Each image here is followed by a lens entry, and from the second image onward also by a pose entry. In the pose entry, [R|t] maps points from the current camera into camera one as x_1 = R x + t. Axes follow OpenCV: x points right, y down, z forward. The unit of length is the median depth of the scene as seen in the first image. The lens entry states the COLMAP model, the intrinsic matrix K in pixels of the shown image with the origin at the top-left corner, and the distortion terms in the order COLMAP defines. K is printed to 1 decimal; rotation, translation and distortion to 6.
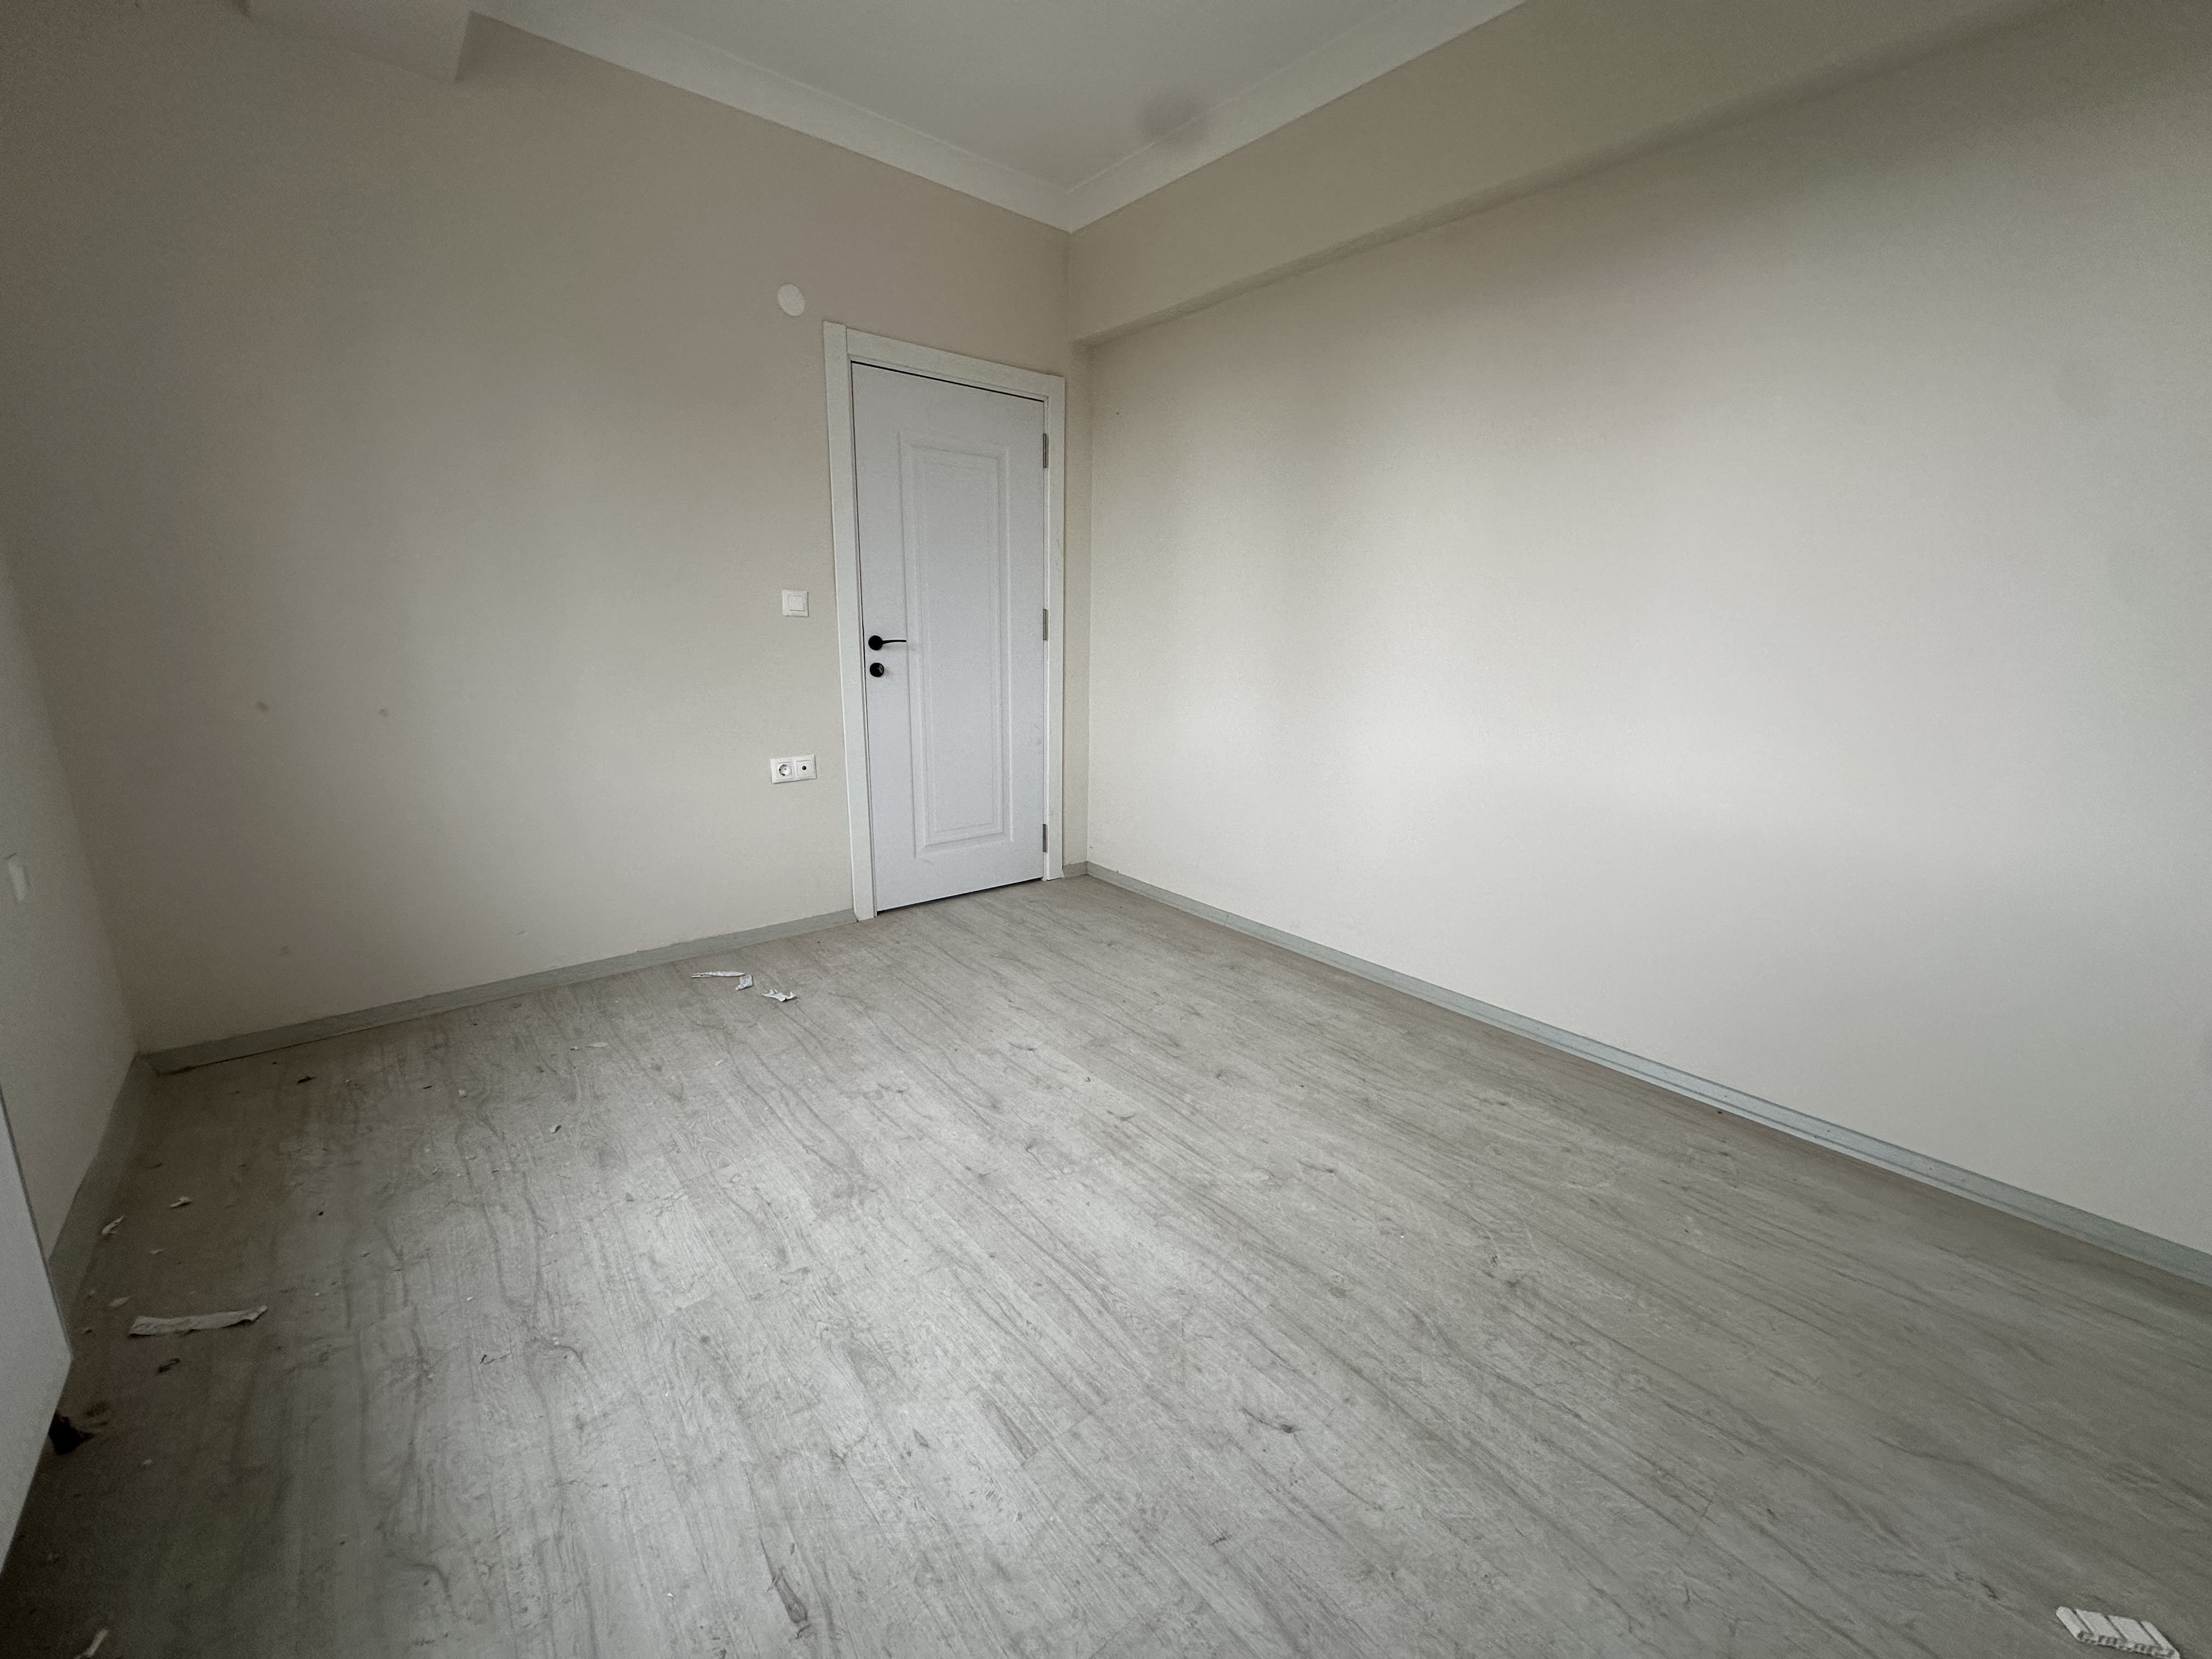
lens RADIAL K [[880.3, 0, 1110.7], [0, 880.3, 832.4], [0, 0, 1]] dist [-0.002549, -0.000058]
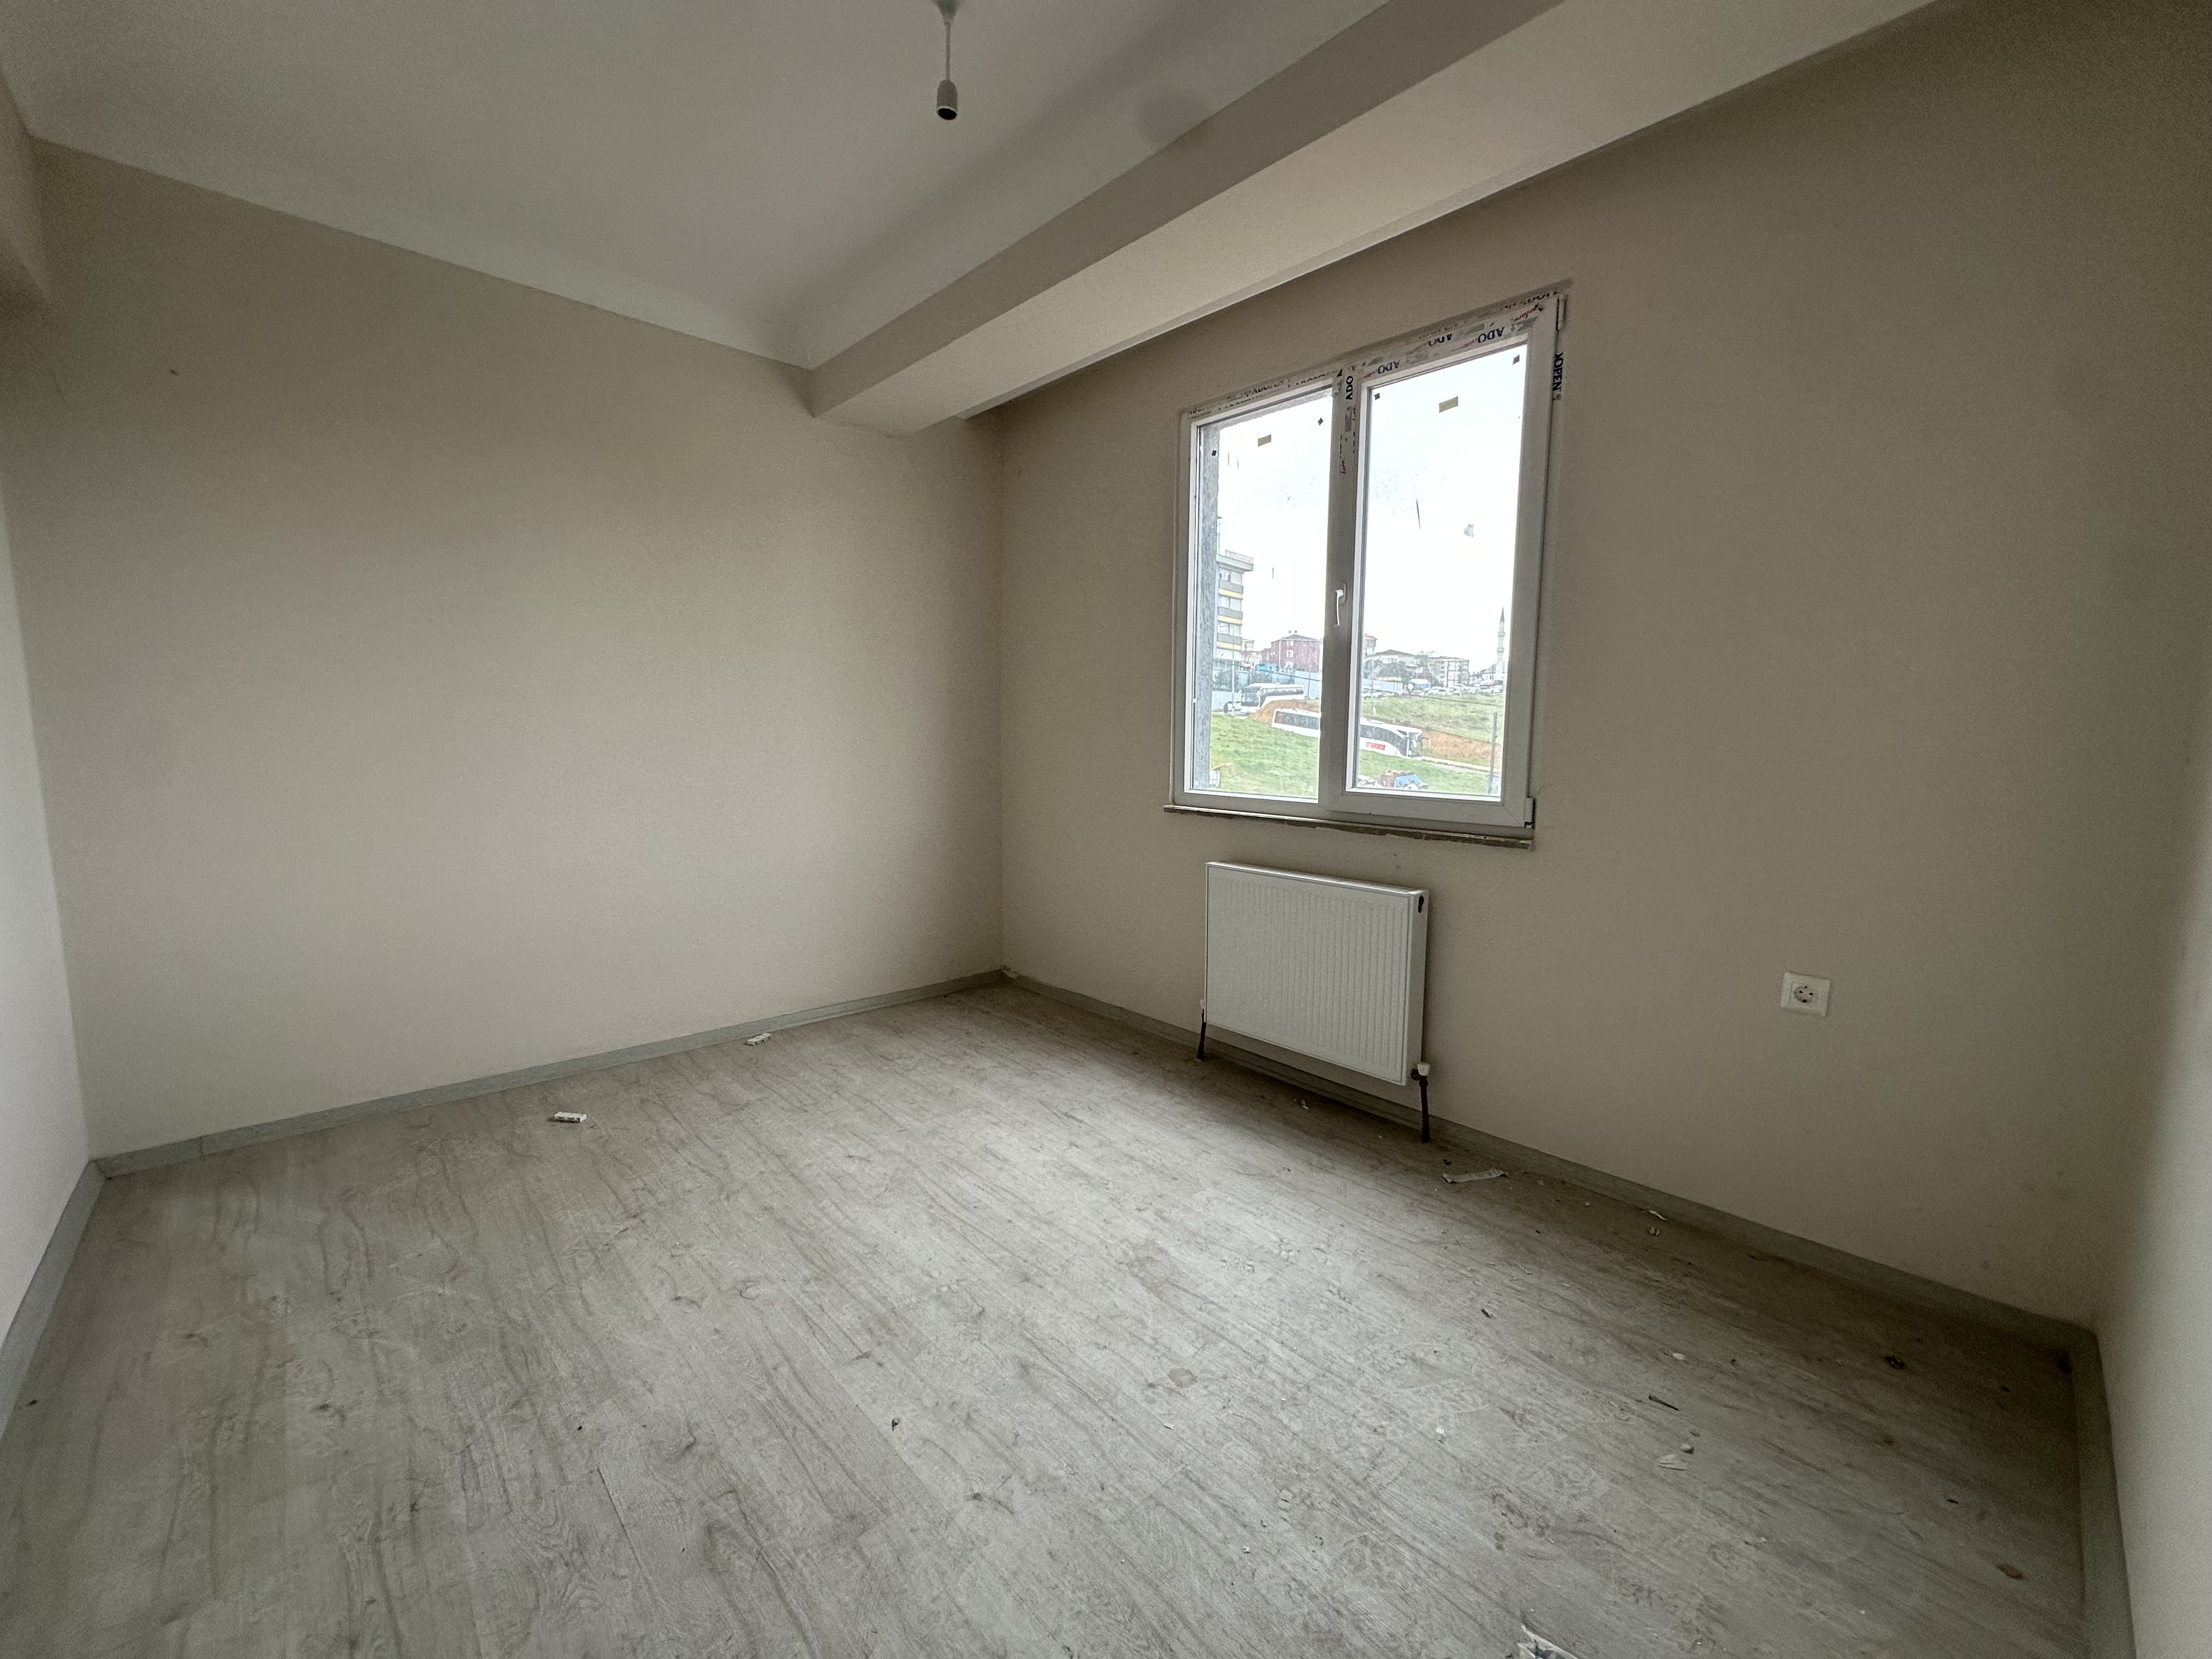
lens RADIAL K [[880.3, 0, 1106.2], [0, 880.3, 838.7], [0, 0, 1]] dist [-0.002549, -0.000058]
pose [[-0.998584, -0.025133, -0.046884, -0.173959], [-0.039966, 0.936117, 0.349411, -0.466274], [0.035107, 0.350790, -0.935796, 1.756302]]
